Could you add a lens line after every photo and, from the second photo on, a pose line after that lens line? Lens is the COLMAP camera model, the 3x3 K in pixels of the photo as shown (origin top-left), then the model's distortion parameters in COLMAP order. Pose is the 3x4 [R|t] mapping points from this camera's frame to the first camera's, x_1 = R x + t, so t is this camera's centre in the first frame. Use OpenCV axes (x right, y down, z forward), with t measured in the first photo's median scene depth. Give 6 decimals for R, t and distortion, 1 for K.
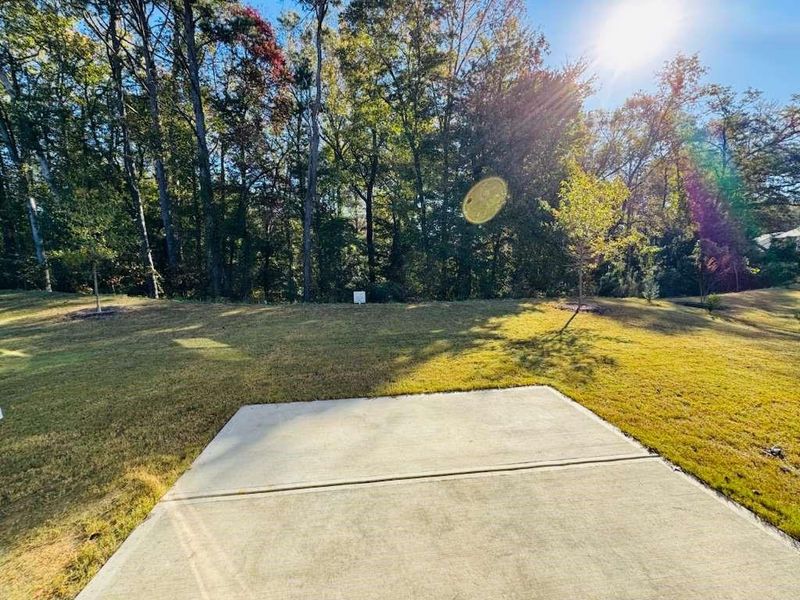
lens RADIAL K [[320.1, 0, 400.0], [0, 320.1, 300.0], [0, 0, 1]] dist [-0.001359, -0.000231]
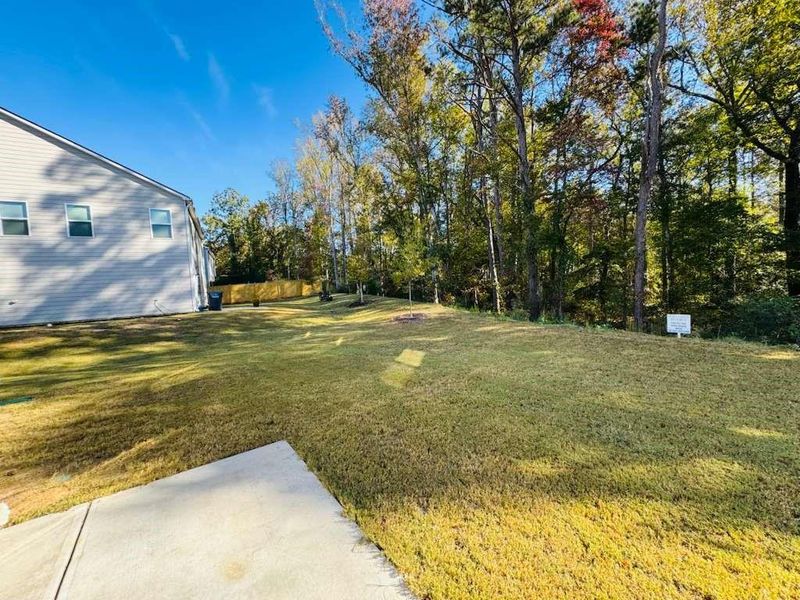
lens RADIAL K [[320.1, 0, 400.0], [0, 320.1, 300.0], [0, 0, 1]] dist [-0.001359, -0.000231]
pose [[0.509364, 0.031331, -0.859981, 0.128399], [-0.057133, 0.998363, 0.002533, -0.025783], [0.858652, 0.047843, 0.510321, 0.223550]]
